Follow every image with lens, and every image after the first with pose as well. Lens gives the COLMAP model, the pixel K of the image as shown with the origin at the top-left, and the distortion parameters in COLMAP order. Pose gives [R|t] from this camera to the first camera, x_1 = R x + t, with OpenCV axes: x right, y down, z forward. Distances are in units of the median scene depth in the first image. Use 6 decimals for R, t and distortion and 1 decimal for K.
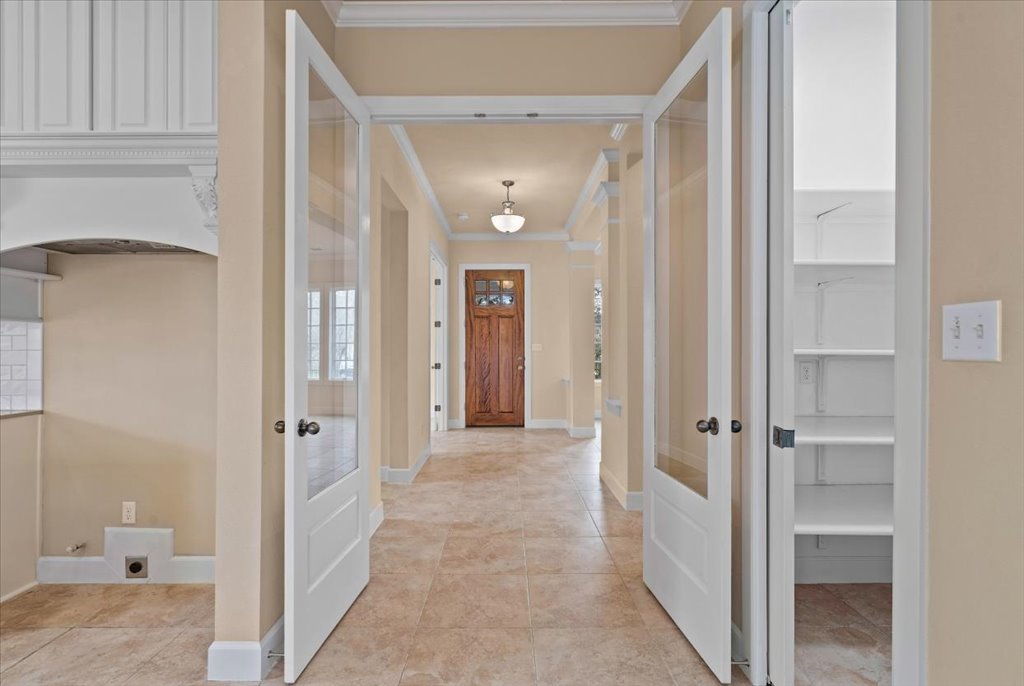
lens RADIAL K [[475.9, 0, 510.6], [0, 475.9, 345.9], [0, 0, 1]] dist [0.004156, 0.000765]
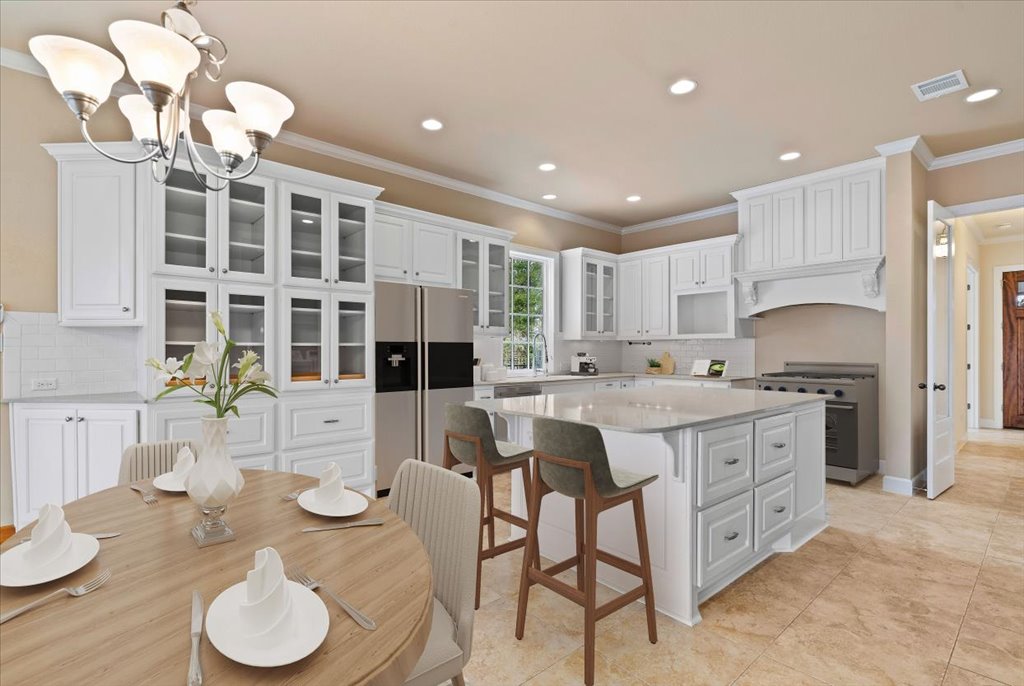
lens RADIAL K [[475.9, 0, 512.1], [0, 475.9, 346.6], [0, 0, 1]] dist [0.004156, 0.000765]
pose [[0.656675, -0.000932, -0.754173, -0.013230], [0.001974, 0.999998, 0.000483, -0.004791], [0.754171, -0.001806, 0.656676, -0.458685]]
